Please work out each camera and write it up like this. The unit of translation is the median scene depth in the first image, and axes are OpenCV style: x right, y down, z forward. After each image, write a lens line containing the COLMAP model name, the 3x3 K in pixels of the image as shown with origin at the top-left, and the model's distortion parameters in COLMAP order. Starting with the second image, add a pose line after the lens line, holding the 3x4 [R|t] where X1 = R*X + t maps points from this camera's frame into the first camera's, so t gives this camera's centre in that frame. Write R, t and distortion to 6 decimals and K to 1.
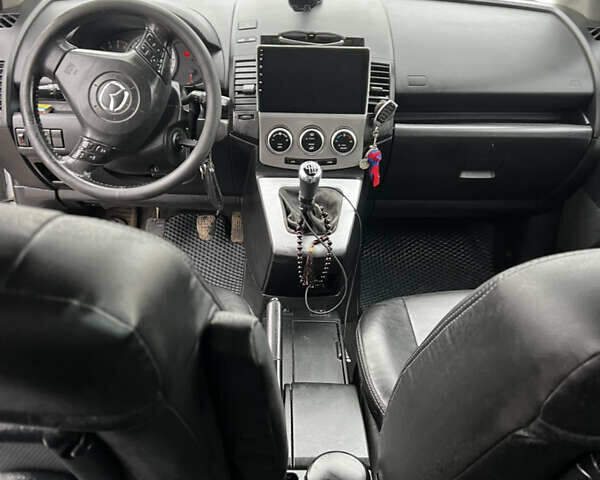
lens RADIAL K [[658.4, 0, 293.0], [0, 658.4, 250.9], [0, 0, 1]] dist [0.083332, -0.149371]
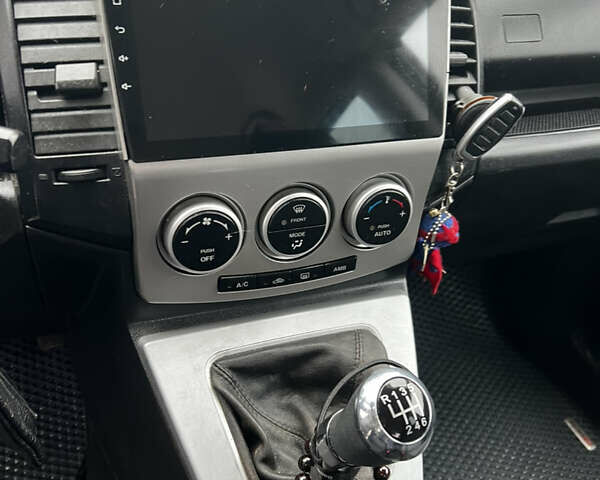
lens RADIAL K [[622.8, 0, 301.0], [0, 622.8, 248.8], [0, 0, 1]] dist [0.125368, -0.252052]
pose [[0.936045, -0.145131, 0.320558, -0.074741], [0.098927, 0.982779, 0.156076, -0.205686], [-0.337689, -0.114382, 0.934282, 0.701606]]
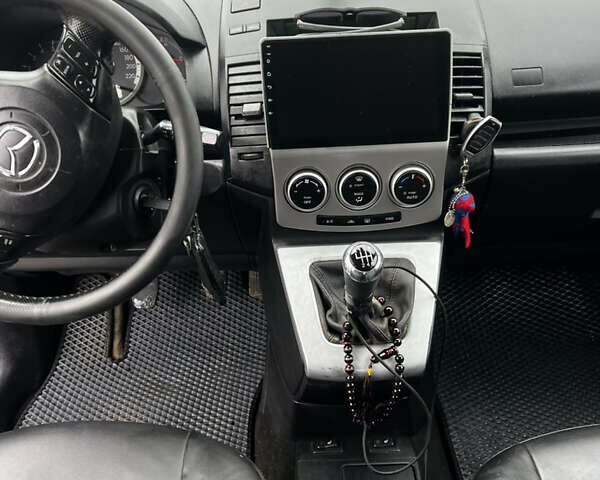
lens RADIAL K [[658.4, 0, 293.0], [0, 658.4, 250.9], [0, 0, 1]] dist [0.083332, -0.149371]
pose [[0.997057, -0.054704, -0.053718, -0.003088], [0.057270, 0.997230, 0.047455, -0.142324], [0.050973, -0.050392, 0.997428, 0.385543]]
